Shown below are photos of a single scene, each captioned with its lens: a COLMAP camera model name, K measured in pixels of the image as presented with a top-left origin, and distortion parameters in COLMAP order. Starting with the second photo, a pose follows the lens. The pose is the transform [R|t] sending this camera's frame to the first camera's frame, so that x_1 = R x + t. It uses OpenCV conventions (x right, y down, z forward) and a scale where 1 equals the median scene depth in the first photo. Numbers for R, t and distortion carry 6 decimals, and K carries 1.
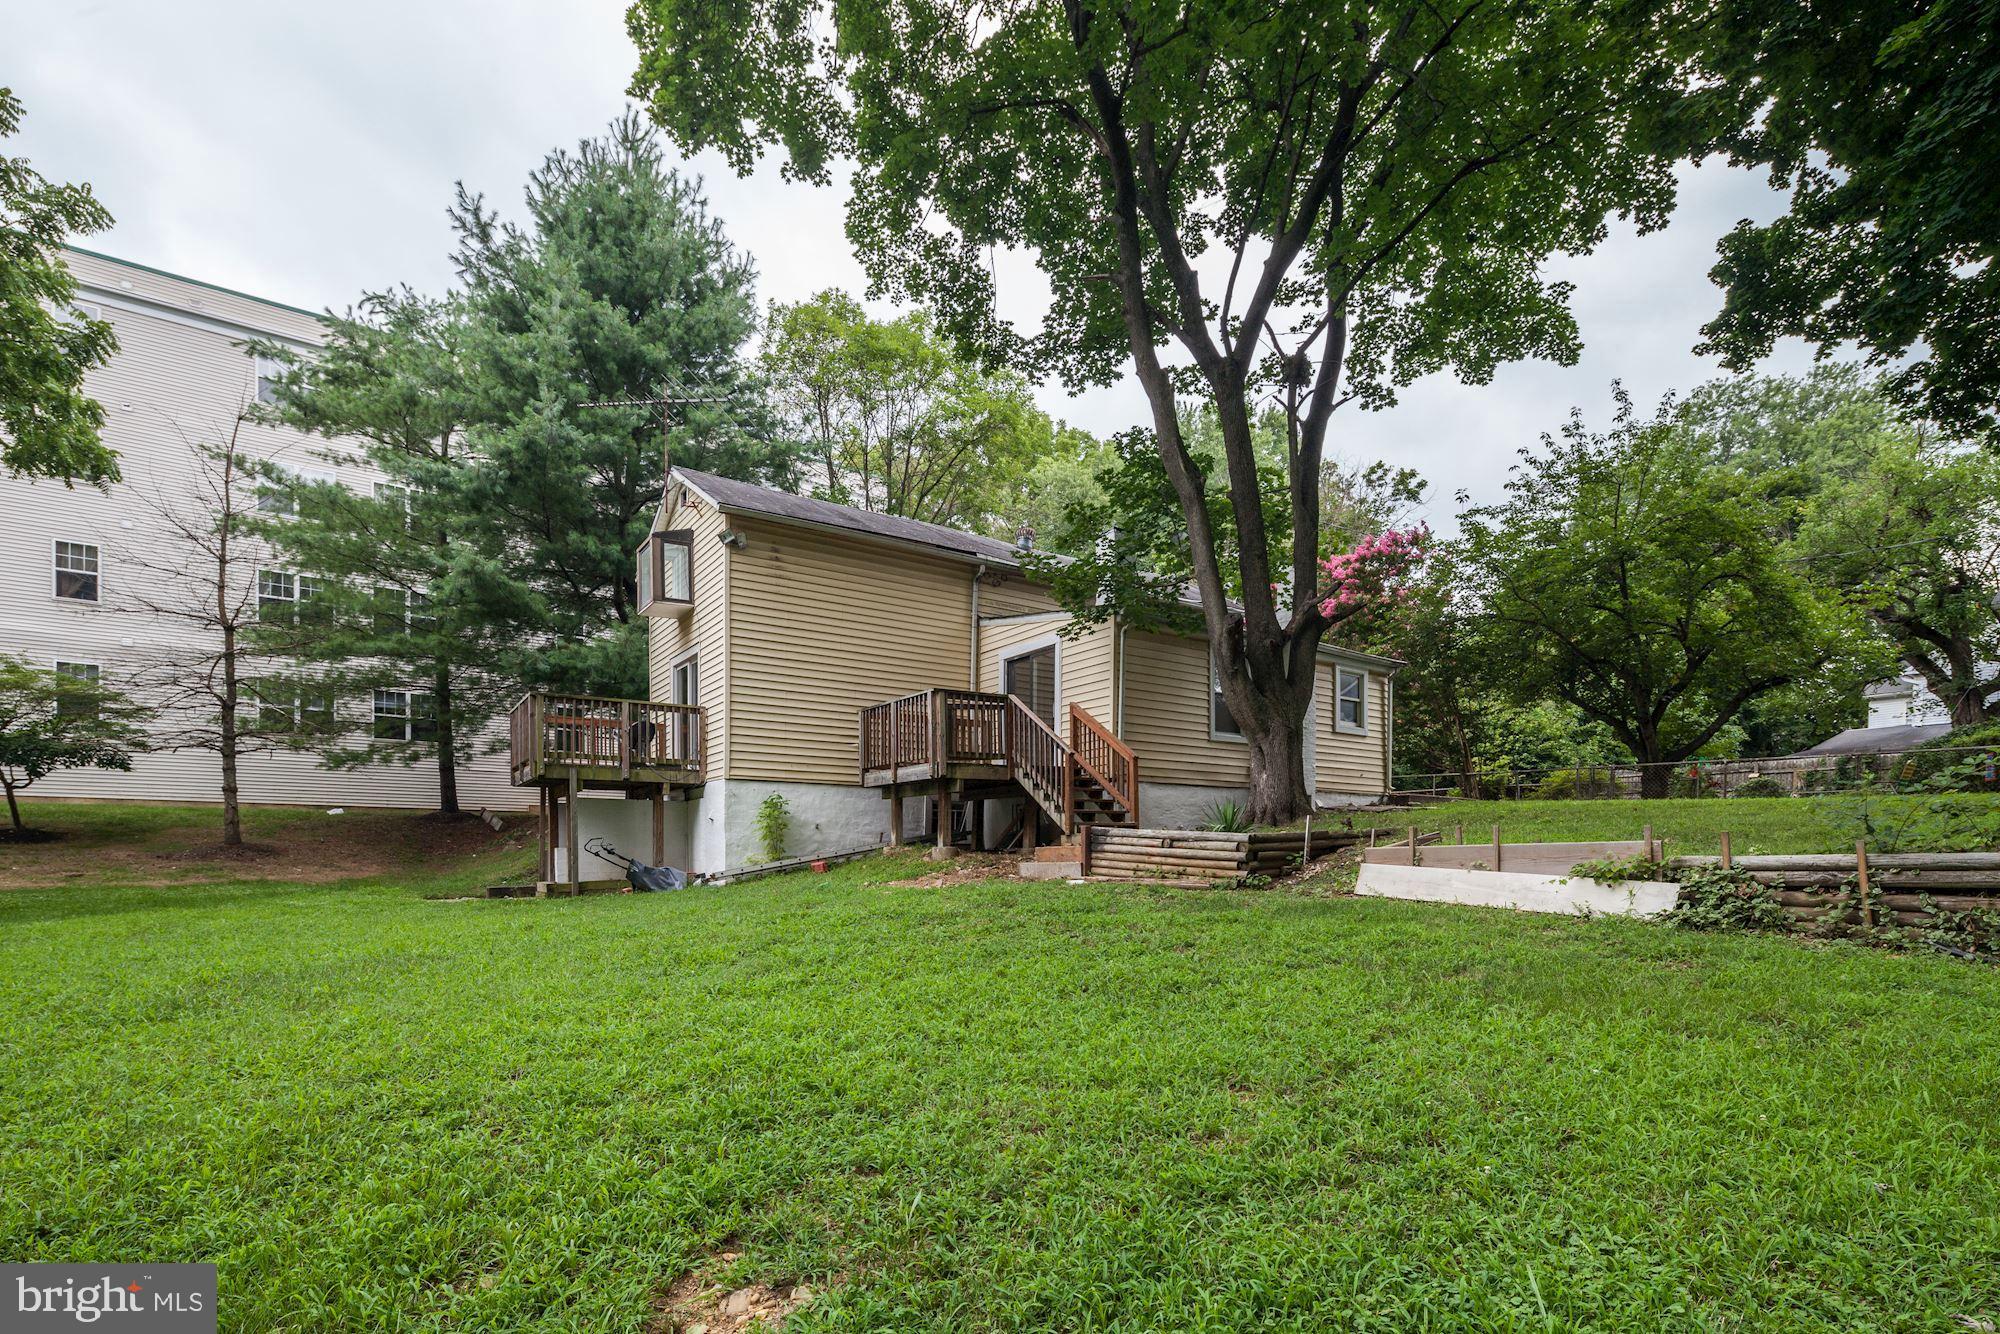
lens RADIAL K [[966.8, 0, 1011.9], [0, 966.8, 674.8], [0, 0, 1]] dist [0.002737, -0.005318]
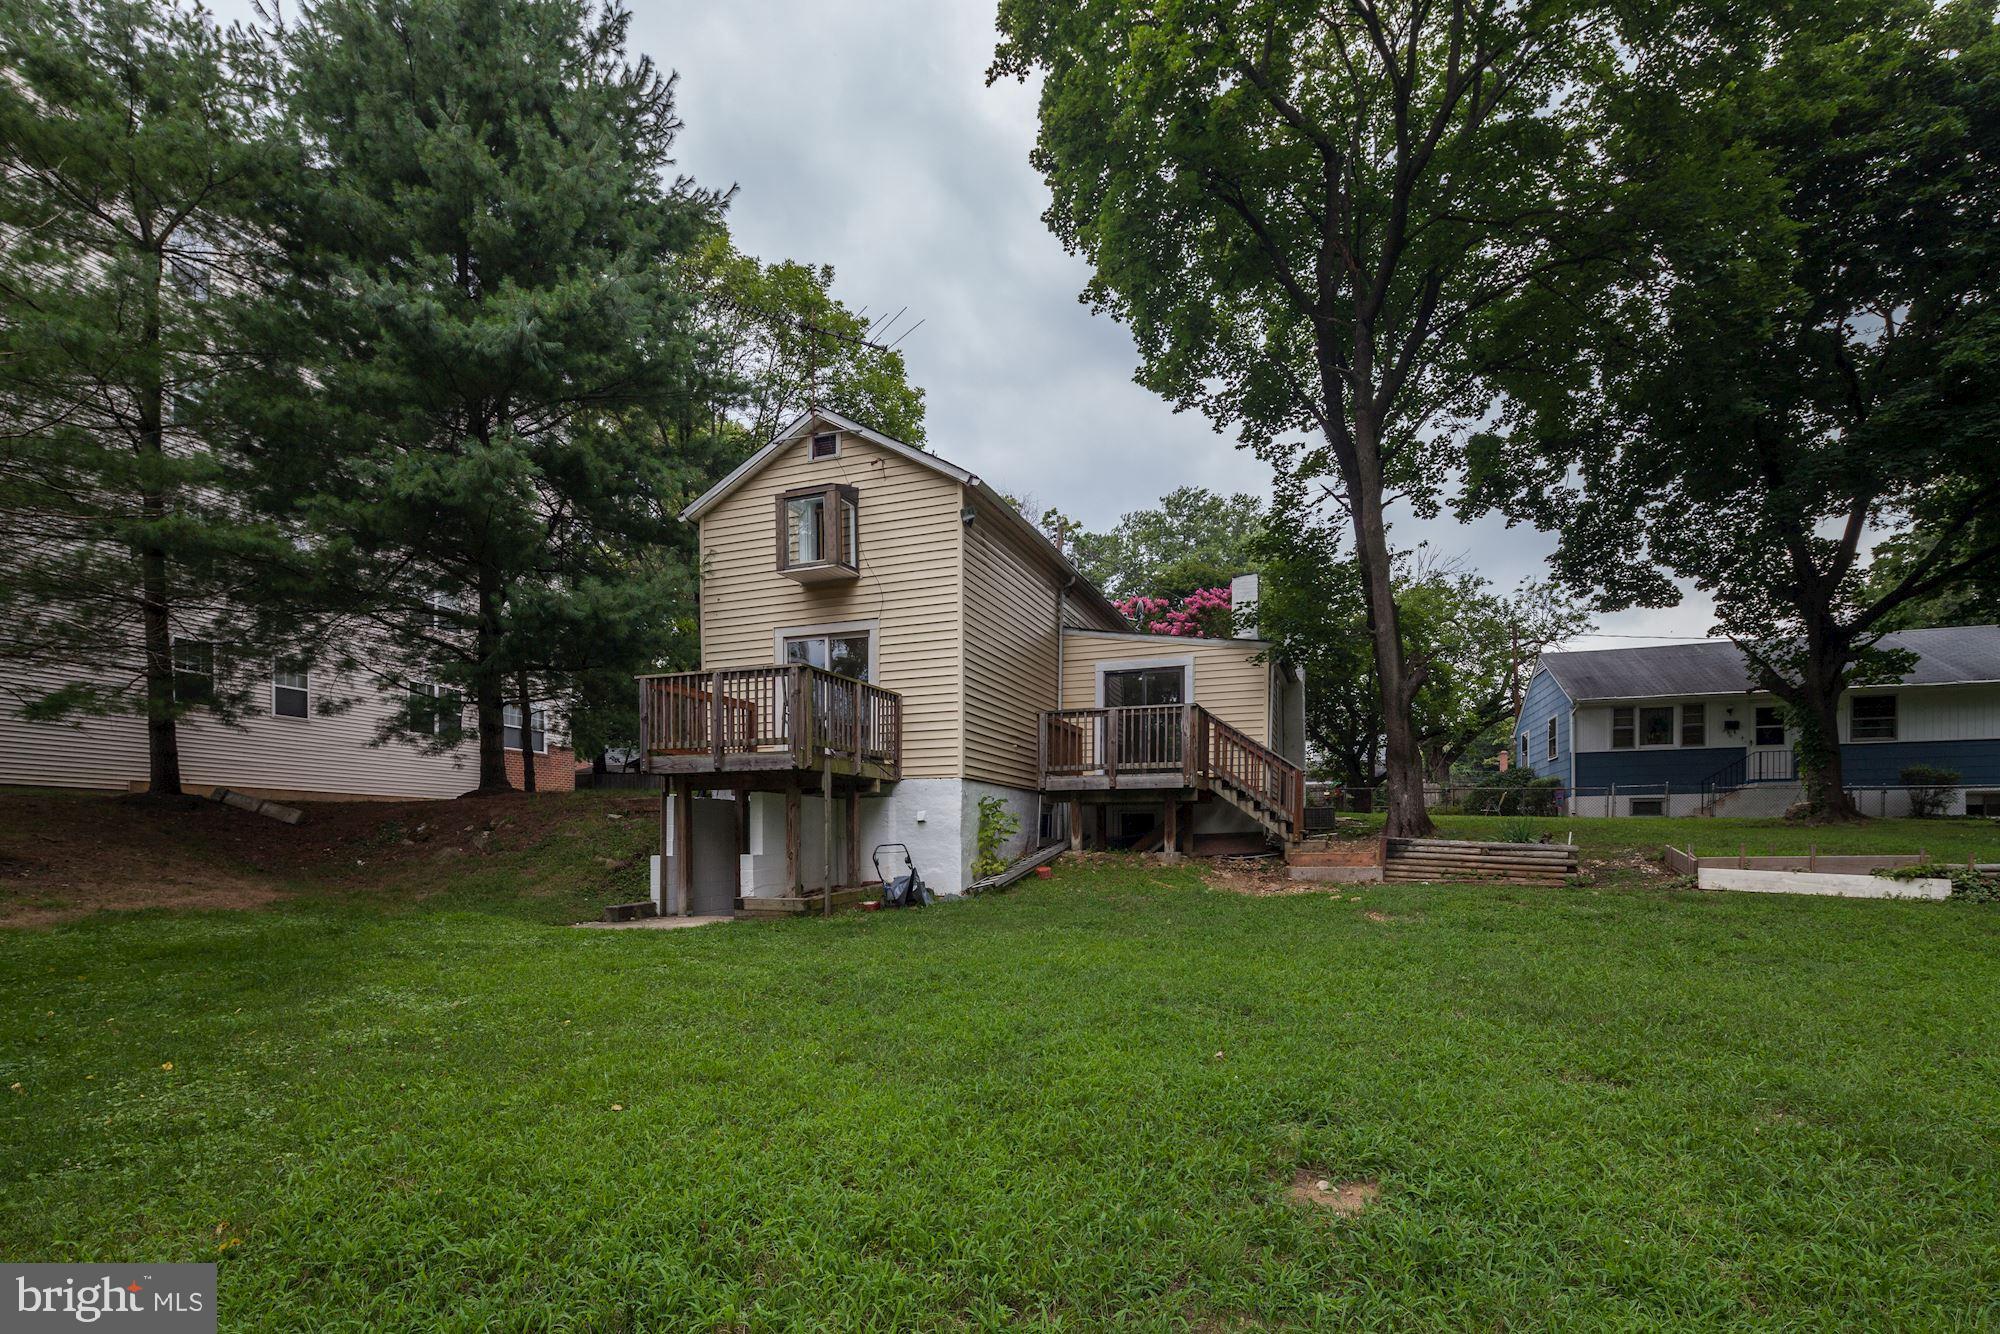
lens RADIAL K [[966.8, 0, 994.6], [0, 966.8, 665.8], [0, 0, 1]] dist [0.002737, -0.005318]
pose [[0.822433, 0.106513, 0.558801, -0.948432], [-0.105985, 0.993805, -0.033443, 0.035810], [-0.558901, -0.031720, 0.828627, 0.268353]]
